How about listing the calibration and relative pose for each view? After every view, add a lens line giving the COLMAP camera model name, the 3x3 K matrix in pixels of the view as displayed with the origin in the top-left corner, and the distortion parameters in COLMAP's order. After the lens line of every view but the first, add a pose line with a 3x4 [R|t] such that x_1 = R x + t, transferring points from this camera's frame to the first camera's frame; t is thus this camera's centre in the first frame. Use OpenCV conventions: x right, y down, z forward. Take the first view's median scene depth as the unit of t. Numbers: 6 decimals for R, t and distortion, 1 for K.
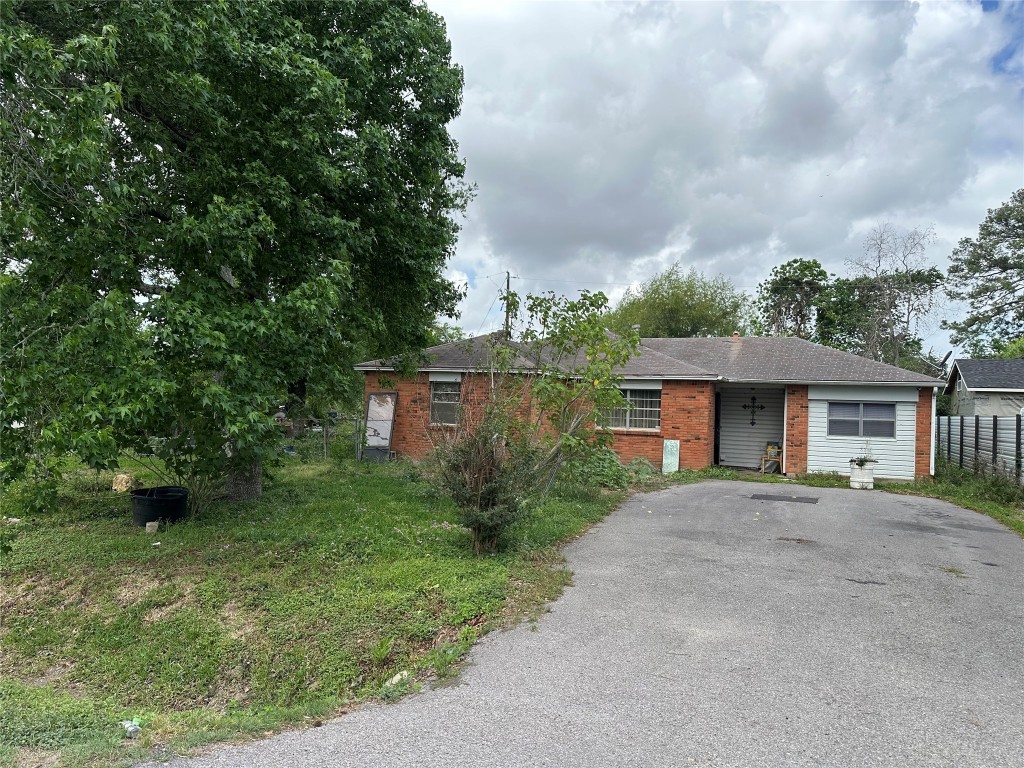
lens RADIAL K [[721.1, 0, 511.8], [0, 721.1, 388.0], [0, 0, 1]] dist [0.116134, -0.184264]
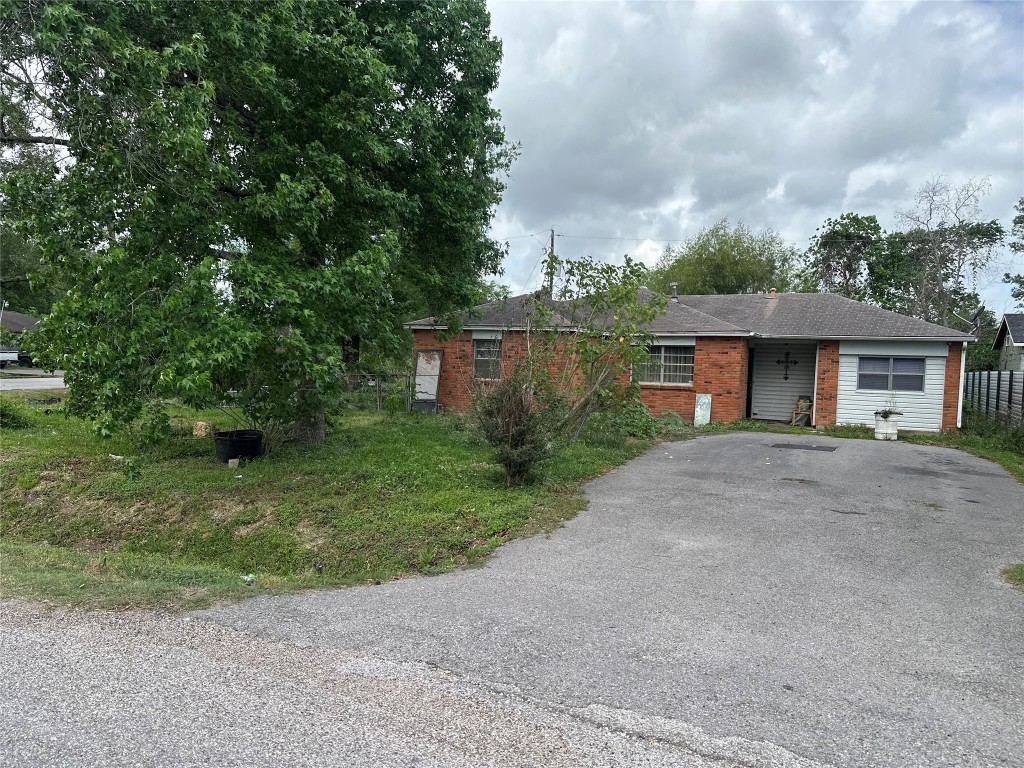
lens RADIAL K [[865.7, 0, 512.8], [0, 865.7, 410.1], [0, 0, 1]] dist [0.171228, -0.368765]
pose [[0.995597, 0.005134, -0.093592, 0.072431], [0.001211, 0.997711, 0.067612, 0.010671], [0.093725, -0.067428, 0.993312, -0.304264]]
